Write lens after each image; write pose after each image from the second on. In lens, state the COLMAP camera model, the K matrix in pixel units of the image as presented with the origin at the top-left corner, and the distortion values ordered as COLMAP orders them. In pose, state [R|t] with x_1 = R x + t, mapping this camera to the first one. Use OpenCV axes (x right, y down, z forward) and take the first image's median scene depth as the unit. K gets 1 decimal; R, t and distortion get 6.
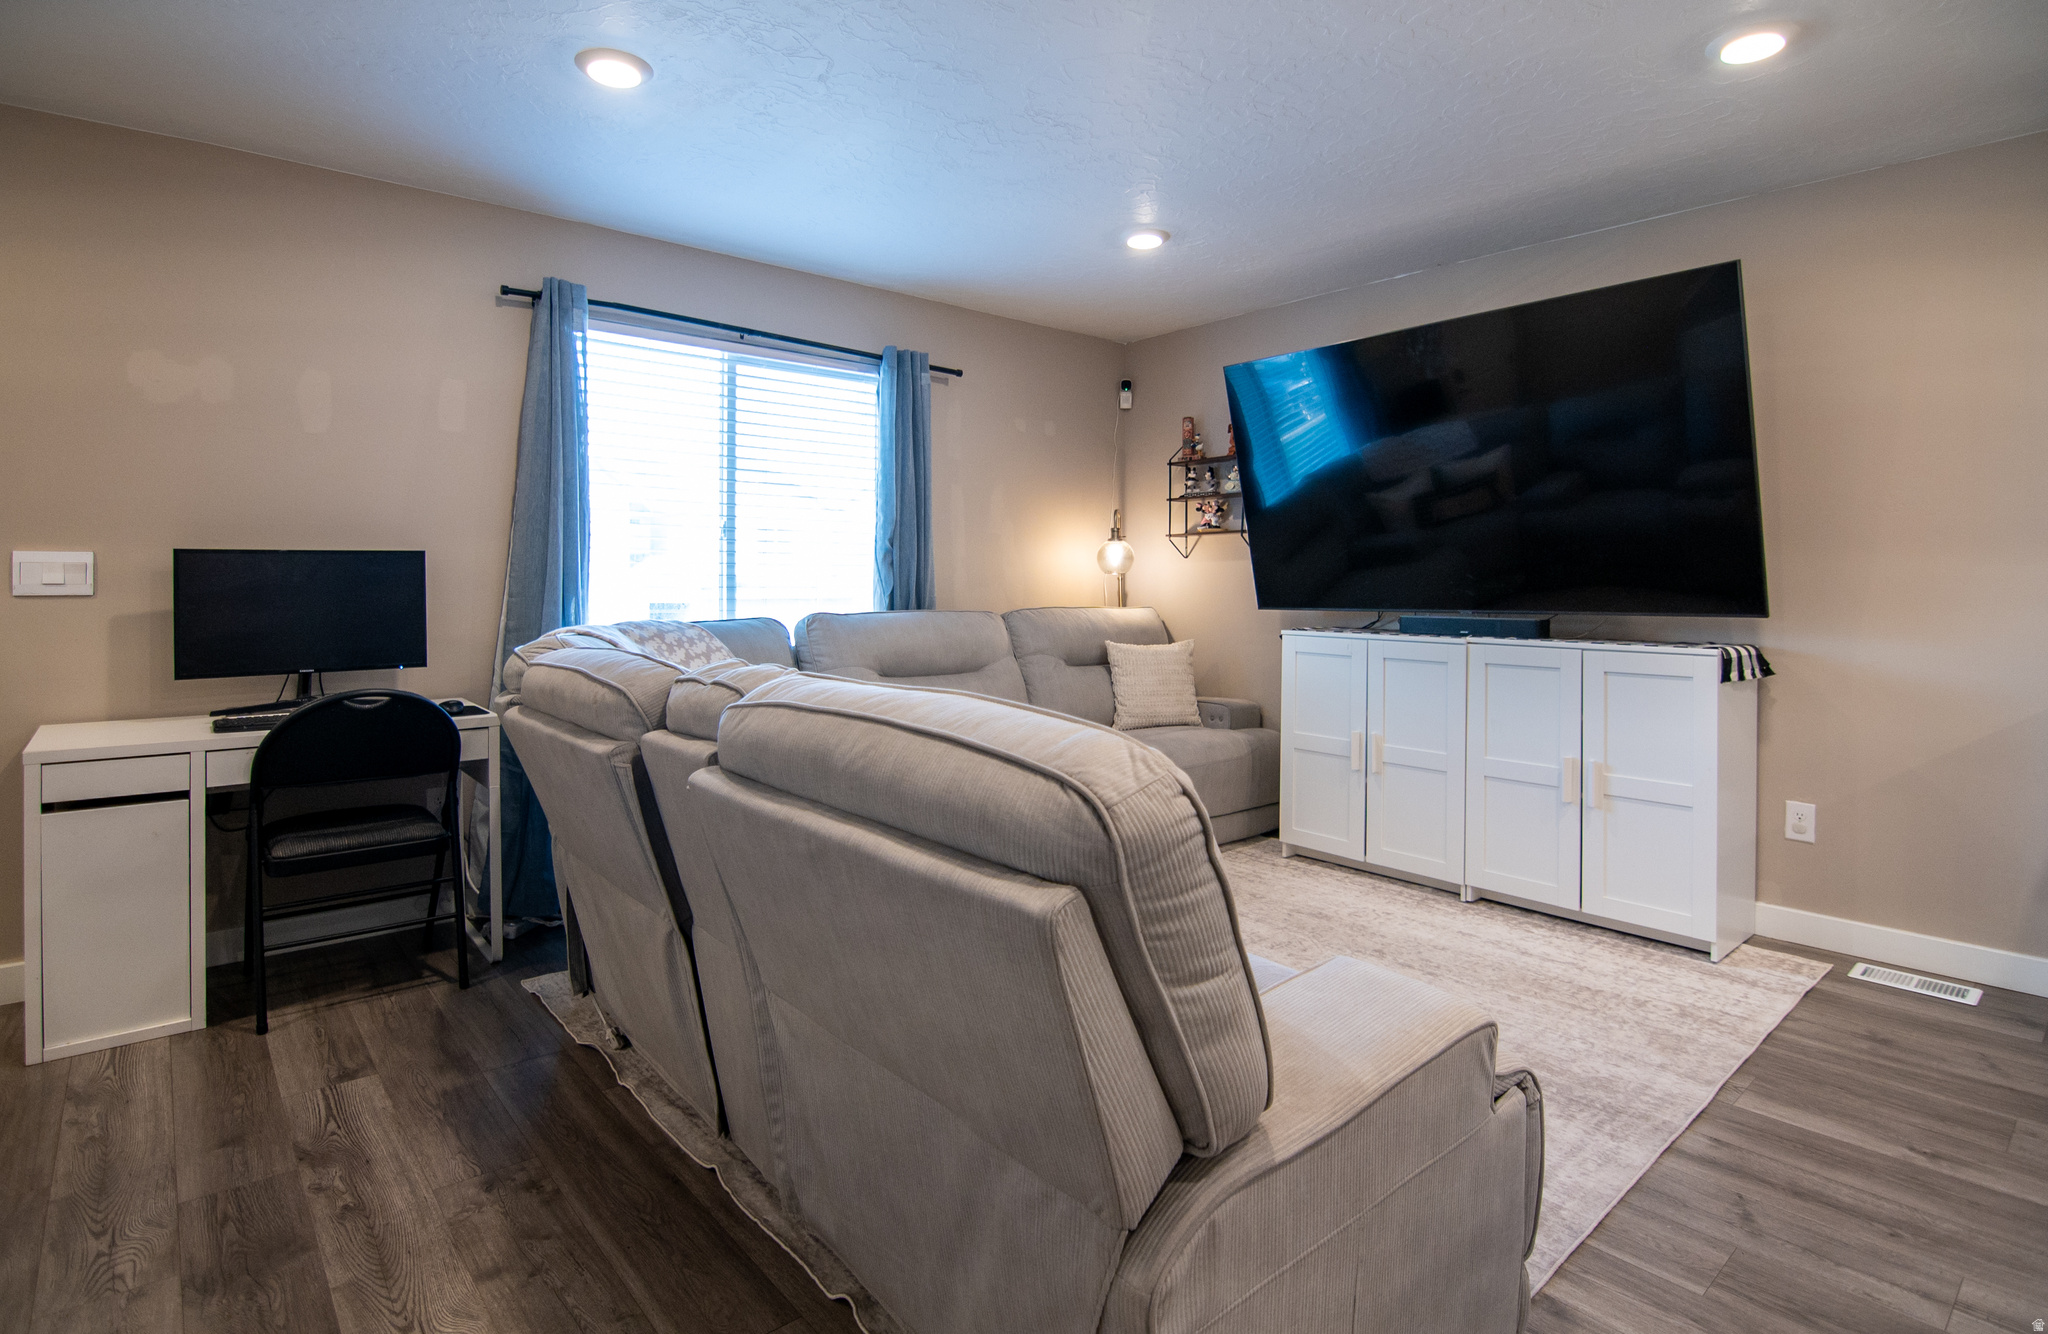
lens RADIAL K [[1029.1, 0, 1015.0], [0, 1029.1, 577.6], [0, 0, 1]] dist [0.000868, -0.007561]
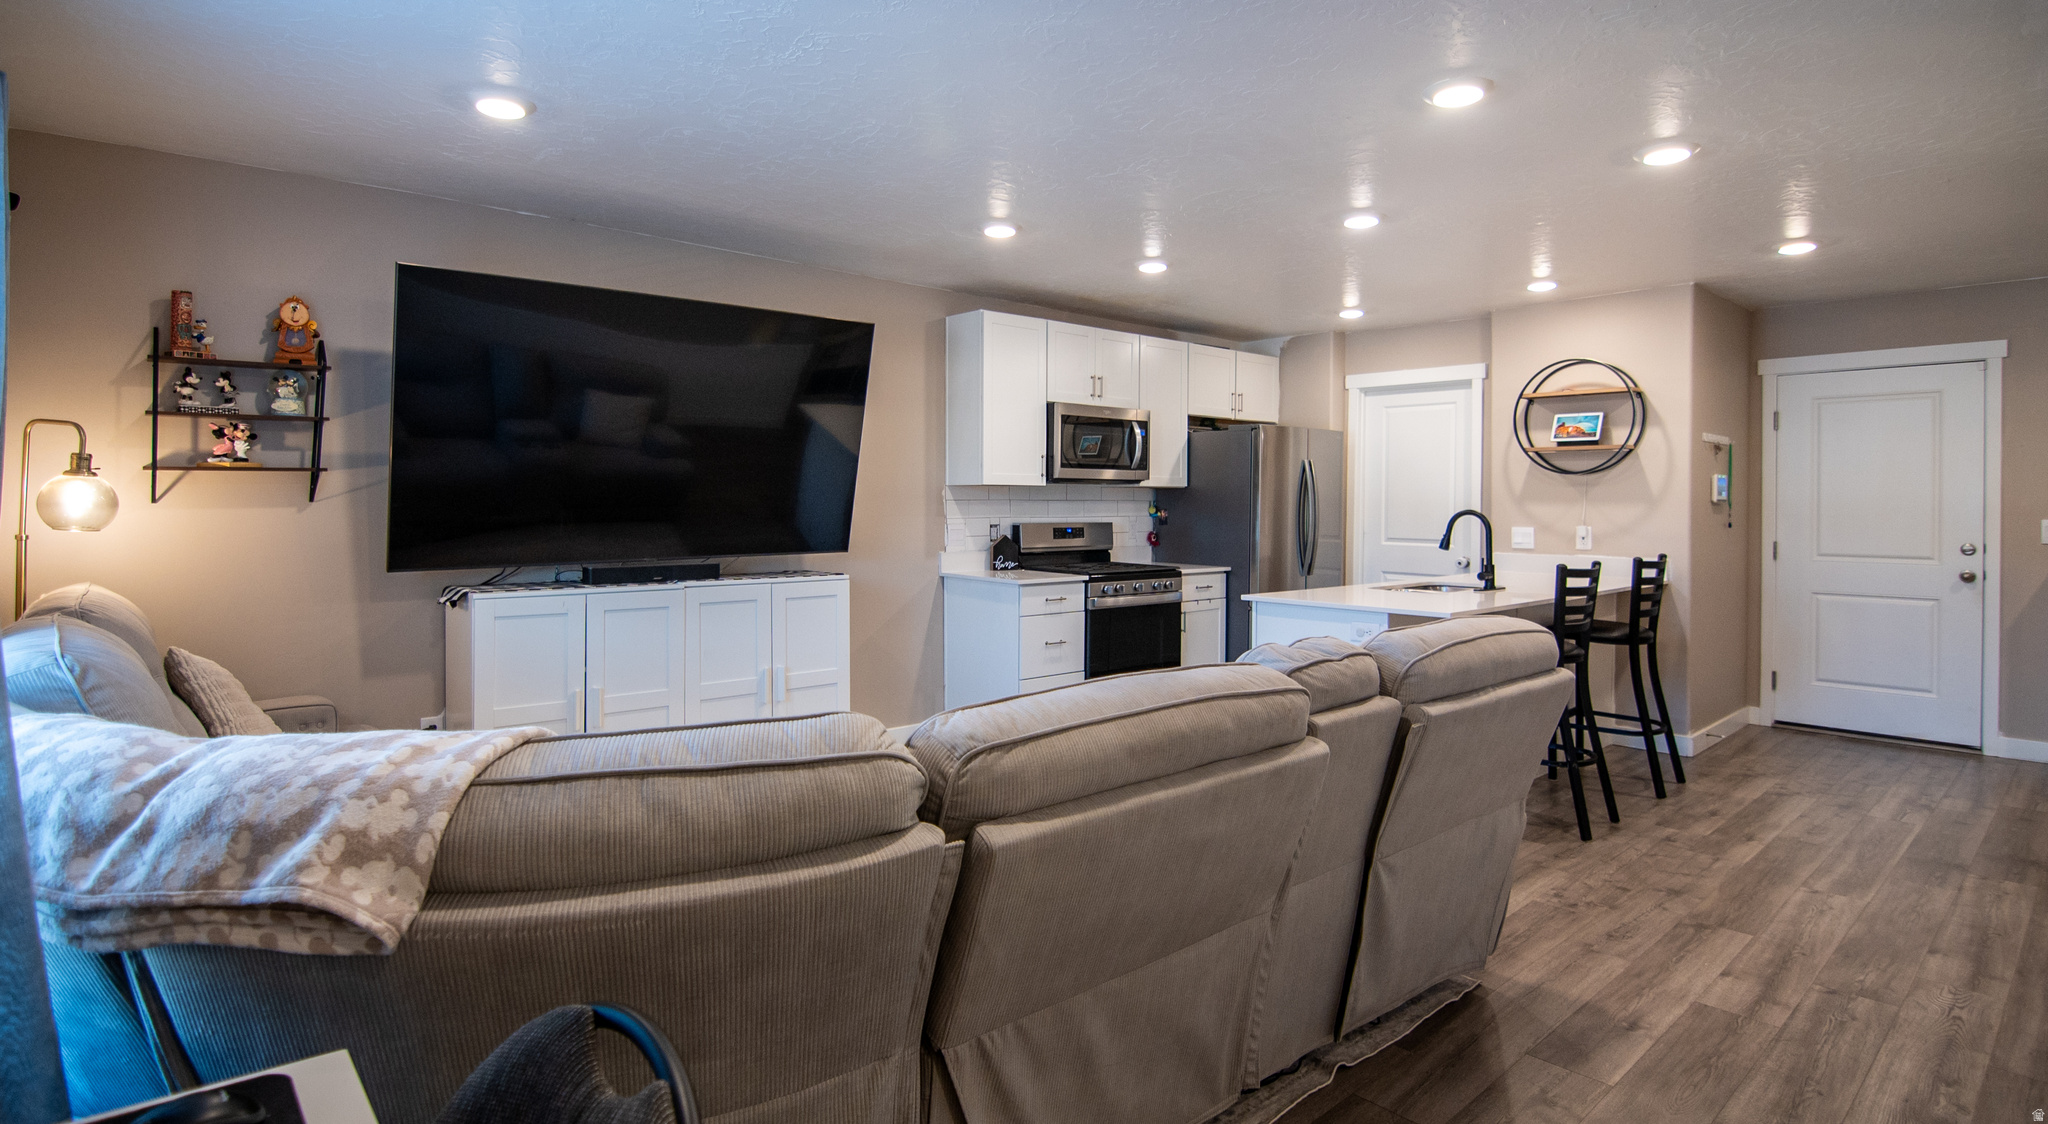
lens RADIAL K [[1021.0, 0, 1021.2], [0, 1021.0, 512.2], [0, 0, 1]] dist [-0.019373, -0.001971]
pose [[-0.026073, -0.014344, 0.999557, -0.813629], [-0.009497, 0.999855, 0.014101, -0.045462], [-0.999615, -0.009126, -0.026206, 0.777791]]
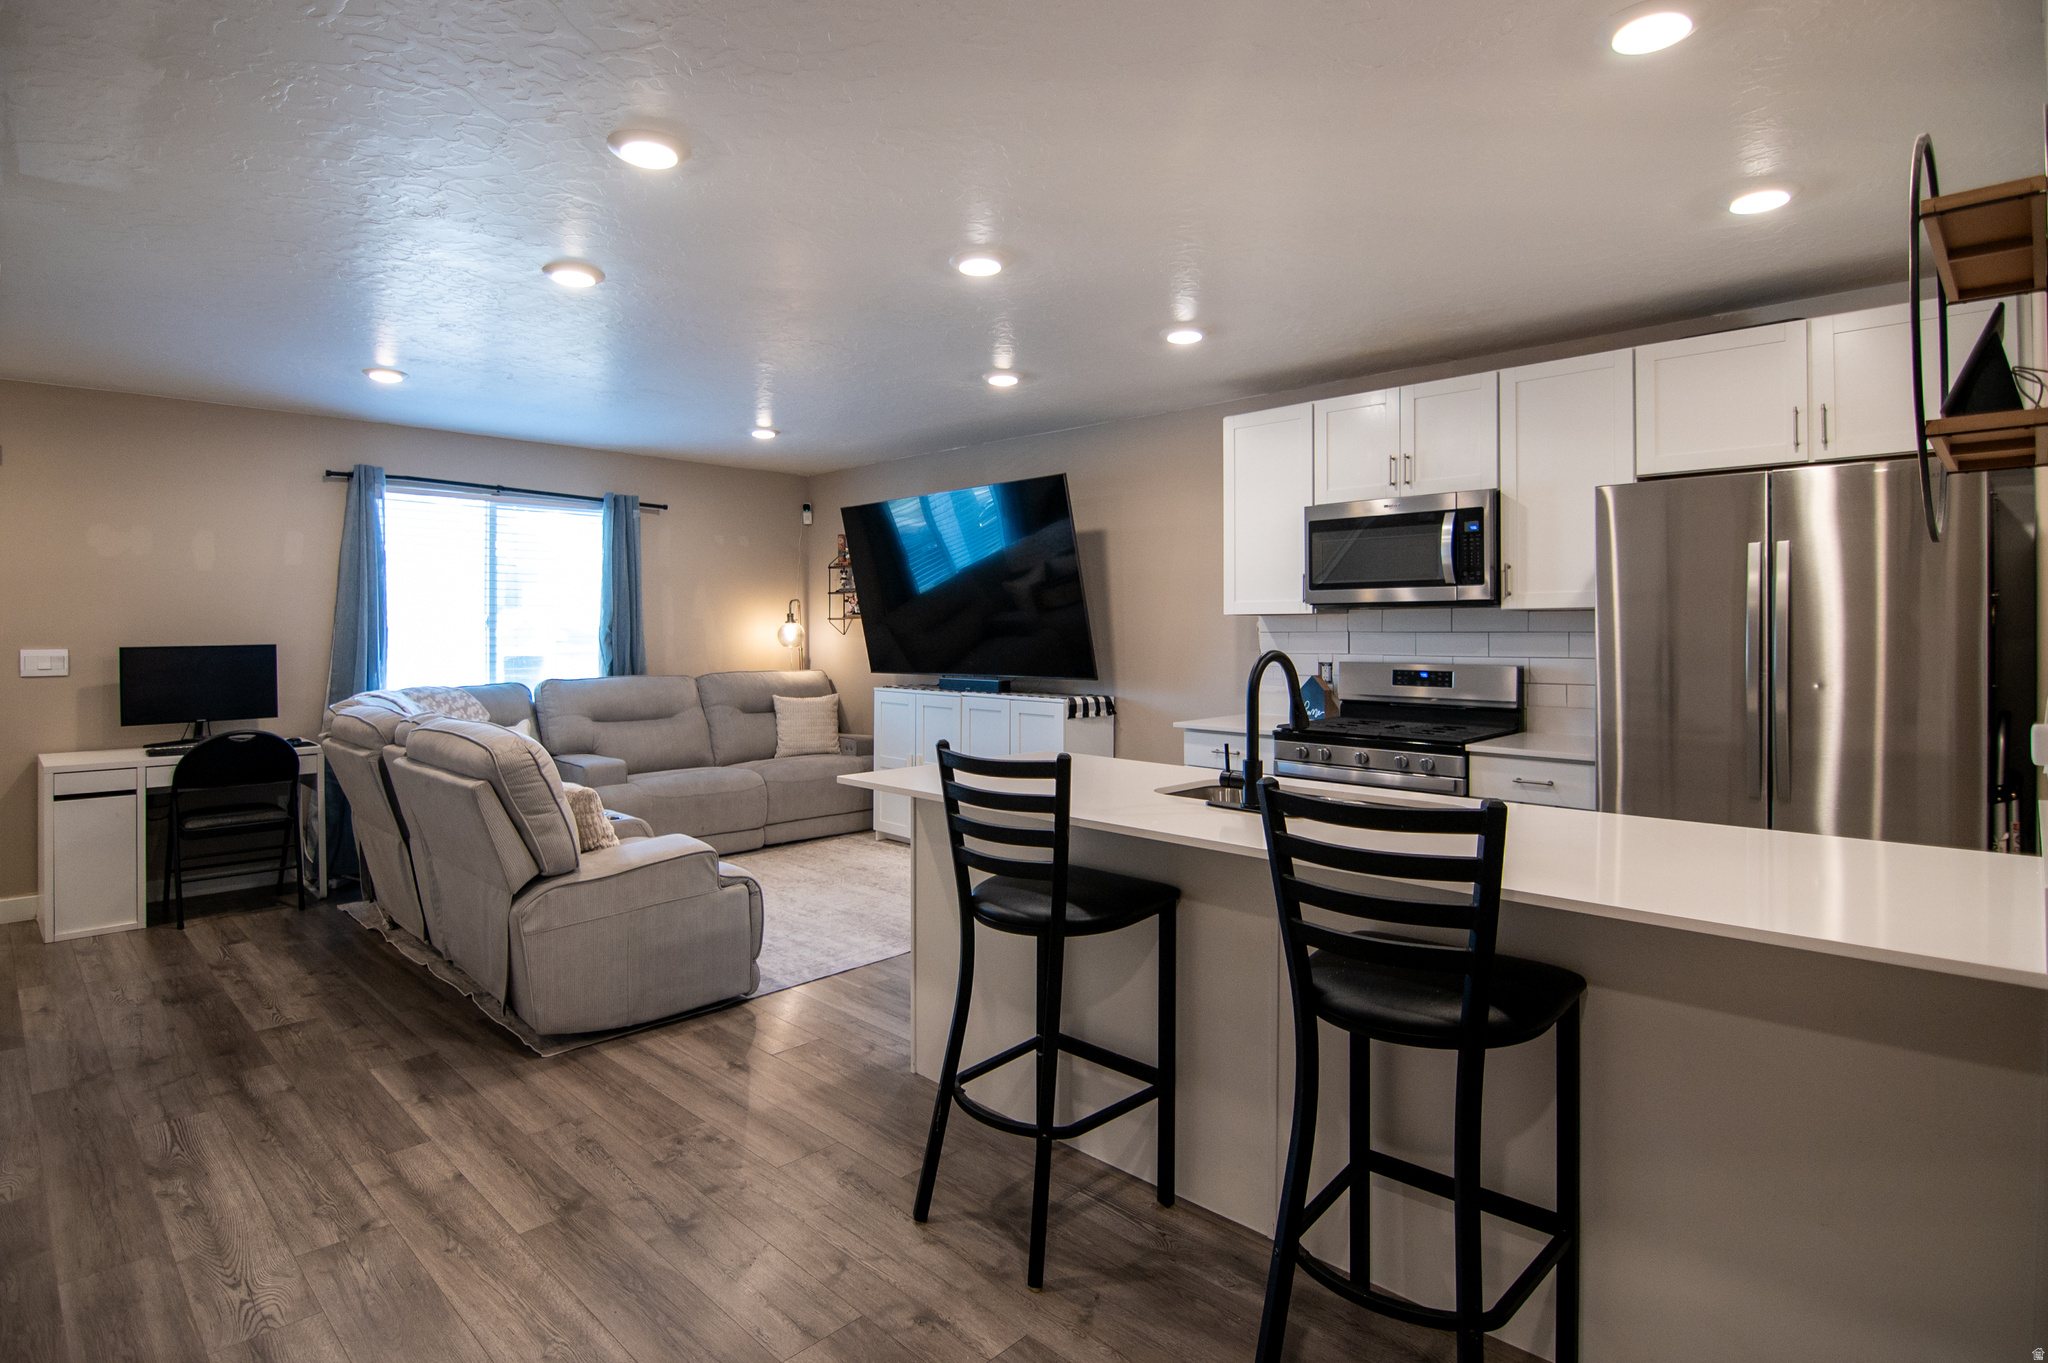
lens RADIAL K [[1060.0, 0, 972.0], [0, 1060.0, 624.0], [0, 0, 1]] dist [-0.002348, -0.008774]
pose [[0.998049, -0.004677, 0.062260, 0.417735], [0.004643, 0.999989, 0.000683, -0.056281], [-0.062262, -0.000393, 0.998060, -0.731362]]
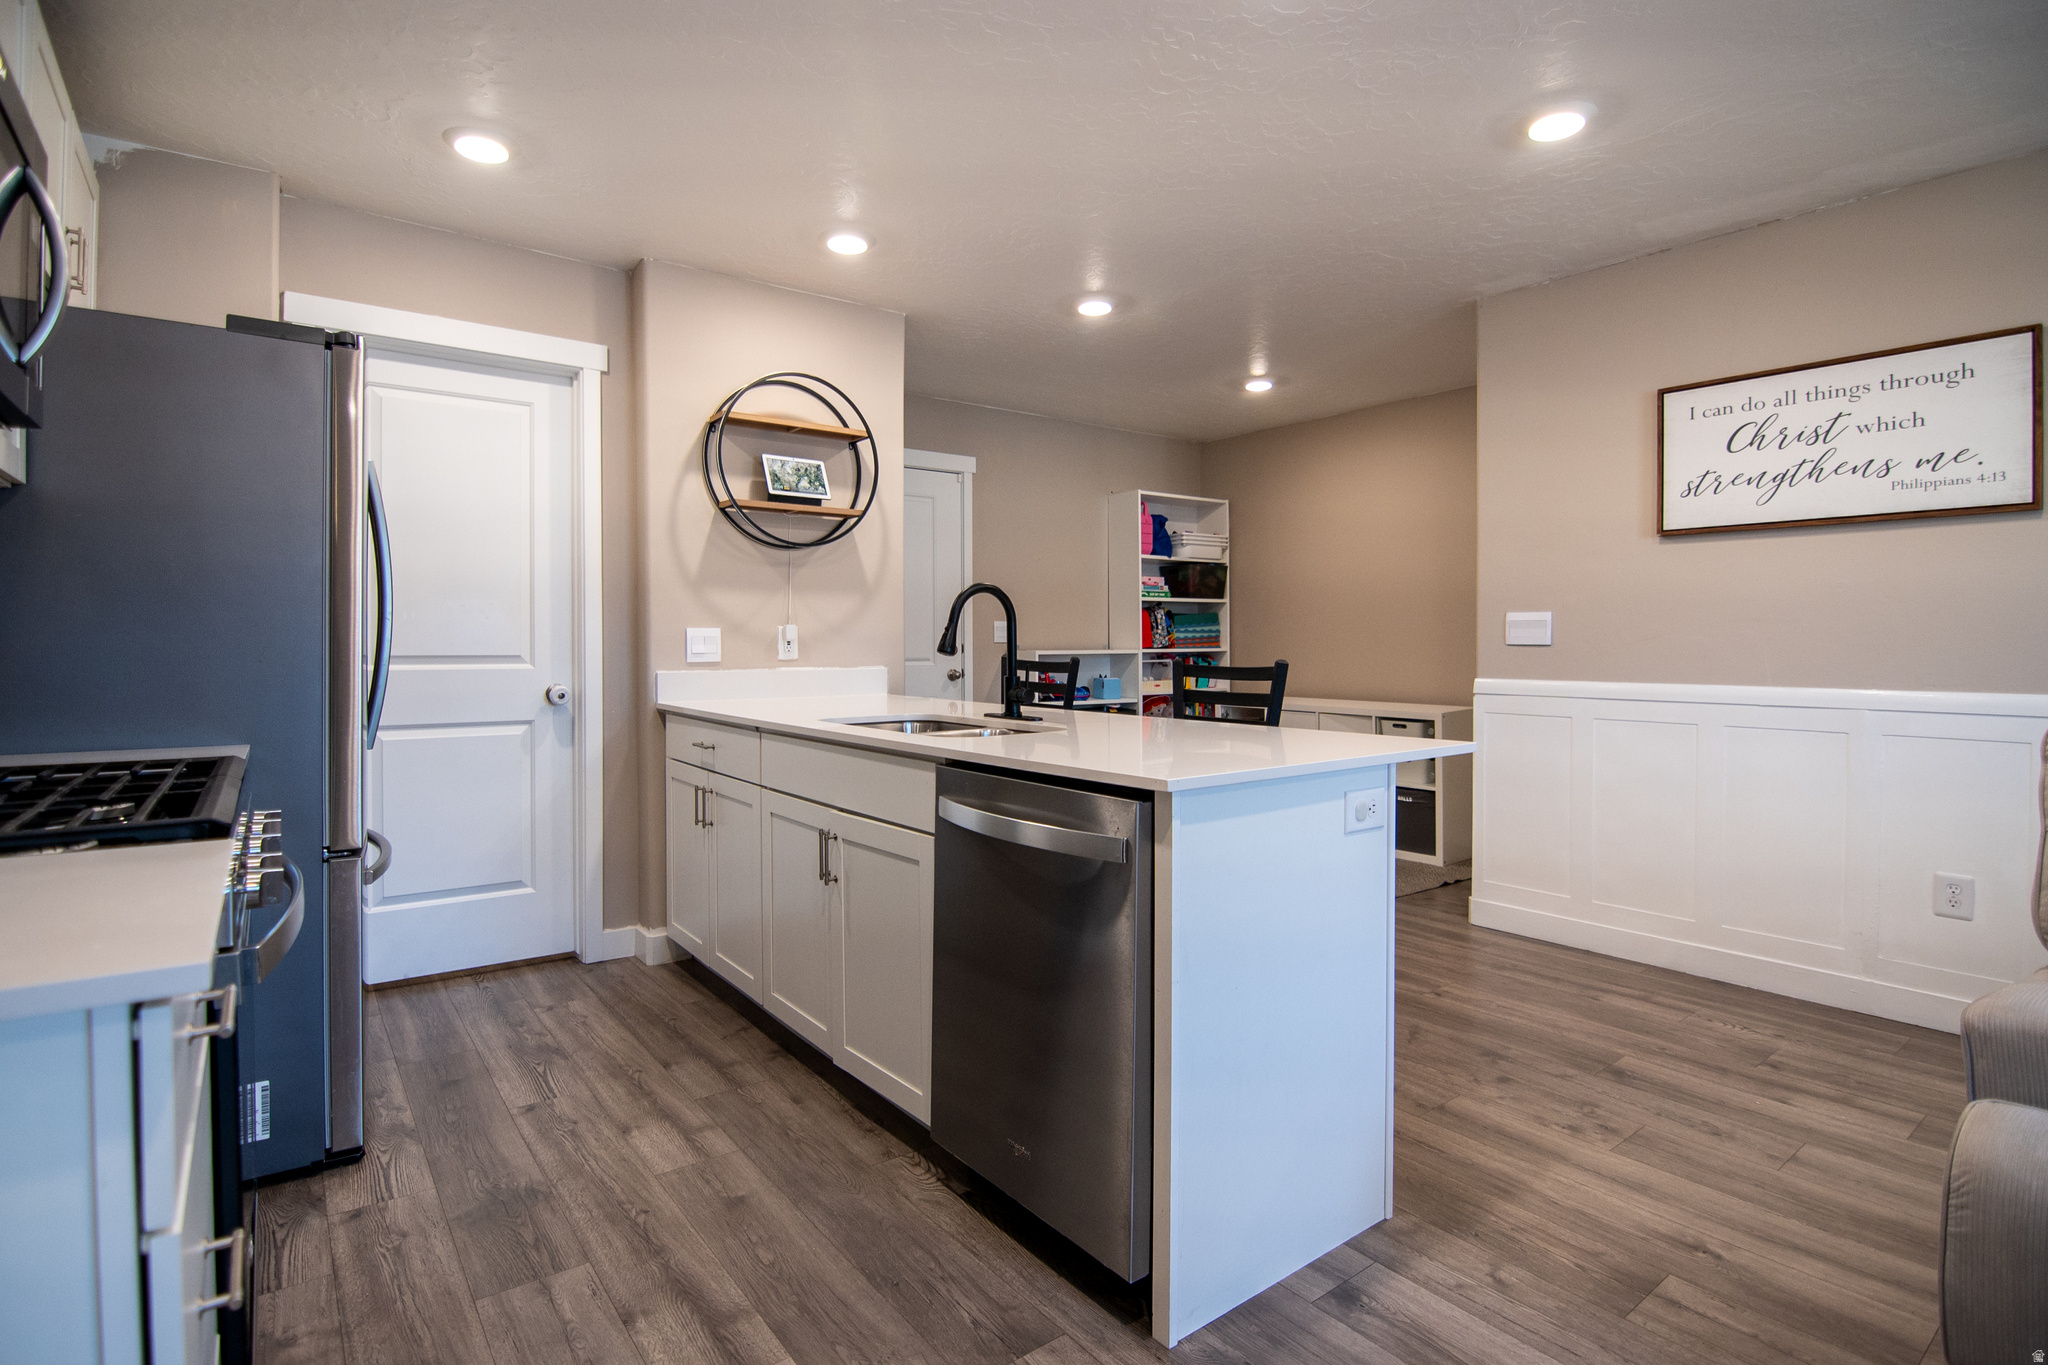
lens RADIAL K [[1005.5, 0, 1014.8], [0, 1005.5, 651.9], [0, 0, 1]] dist [-0.001036, -0.014654]
pose [[-0.998203, -0.002555, 0.059876, 0.619703], [-0.002243, 0.999984, 0.005276, 0.020869], [-0.059888, 0.005132, -0.998192, 0.930590]]
